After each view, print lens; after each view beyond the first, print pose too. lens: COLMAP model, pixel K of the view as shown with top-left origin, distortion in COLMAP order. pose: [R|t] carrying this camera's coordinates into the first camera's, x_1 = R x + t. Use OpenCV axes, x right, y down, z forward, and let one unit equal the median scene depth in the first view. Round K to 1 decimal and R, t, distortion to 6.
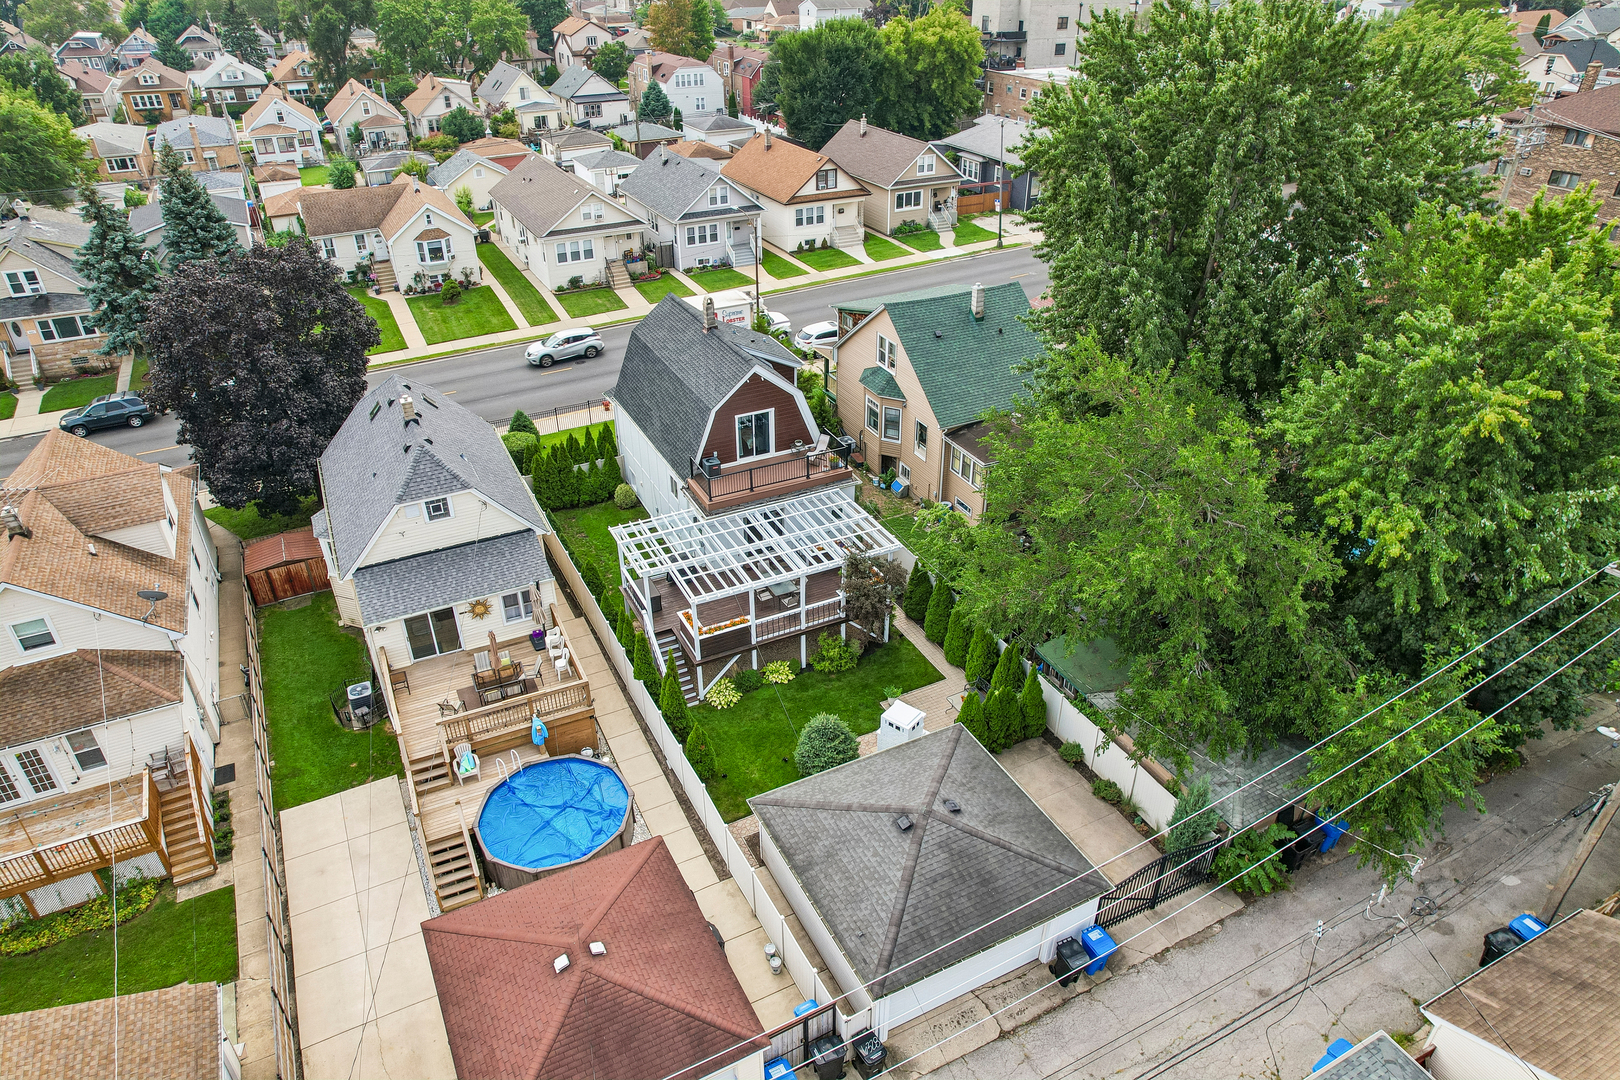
lens RADIAL K [[1027.1, 0, 810.0], [0, 1027.1, 540.0], [0, 0, 1]] dist [-0.000512, -0.001388]
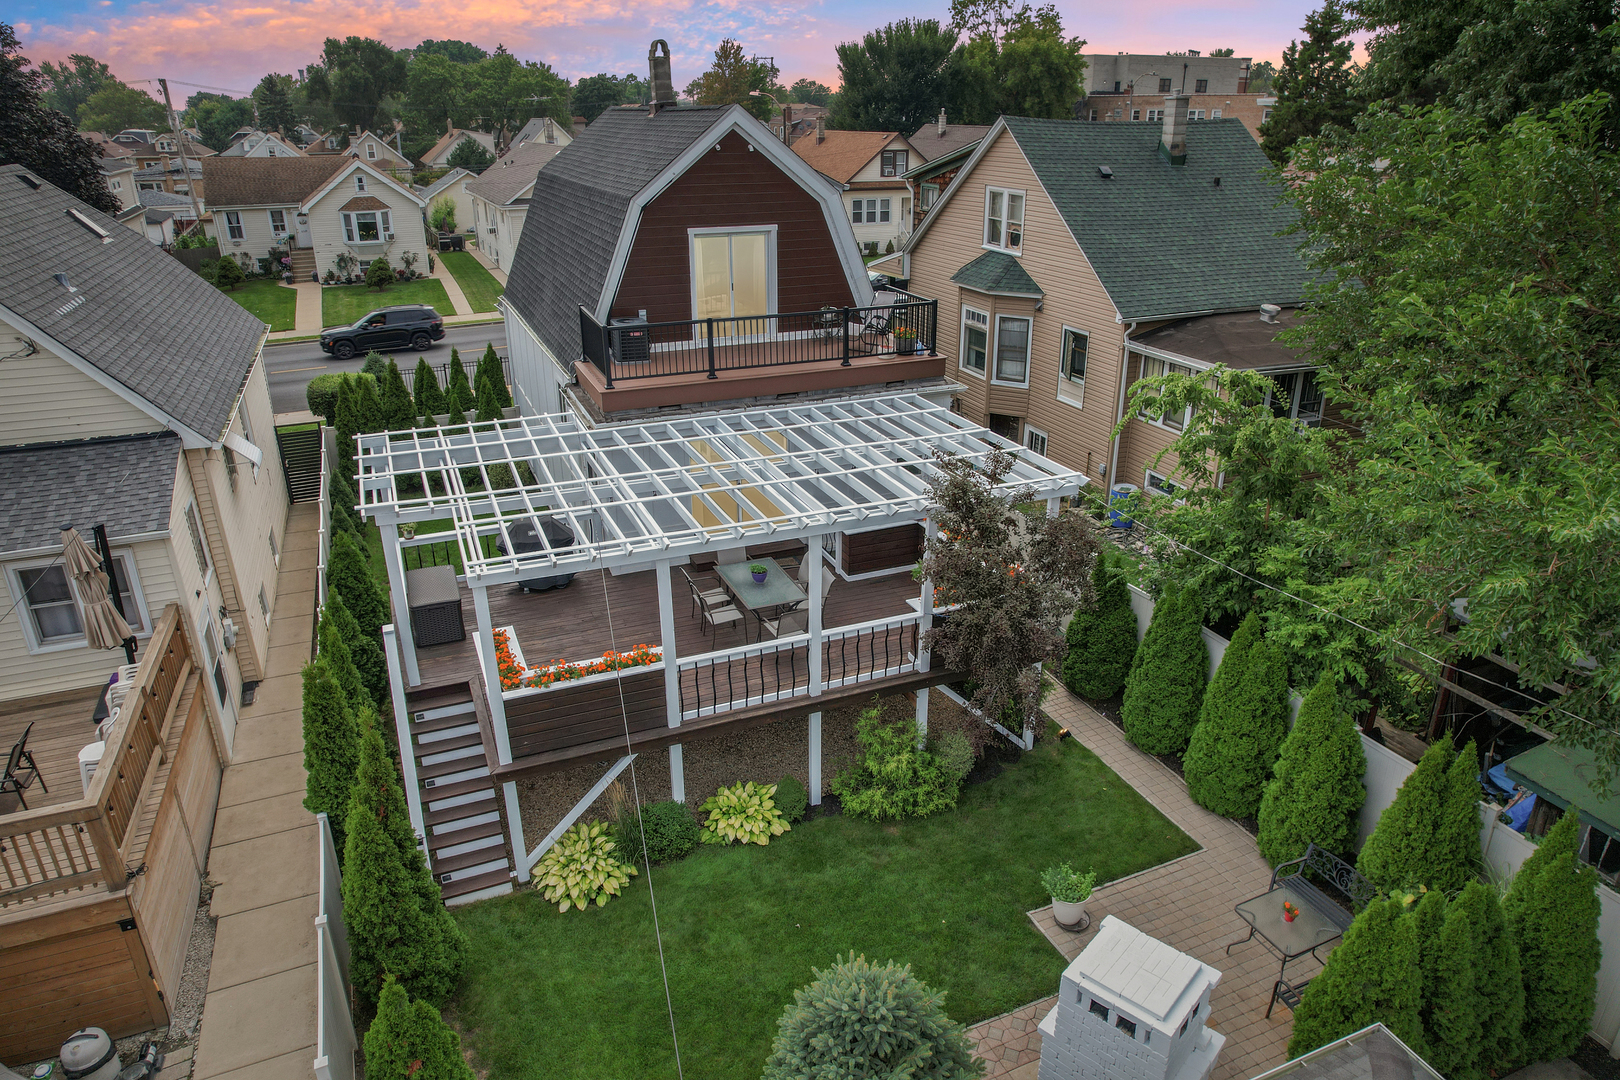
lens RADIAL K [[1032.5, 0, 810.0], [0, 1032.5, 540.0], [0, 0, 1]] dist [-0.024761, 0.002217]
pose [[0.997956, 0.025747, -0.058491, 0.009655], [-0.034246, 0.988198, -0.149302, 0.072173], [0.053957, 0.151000, 0.987060, 0.519038]]
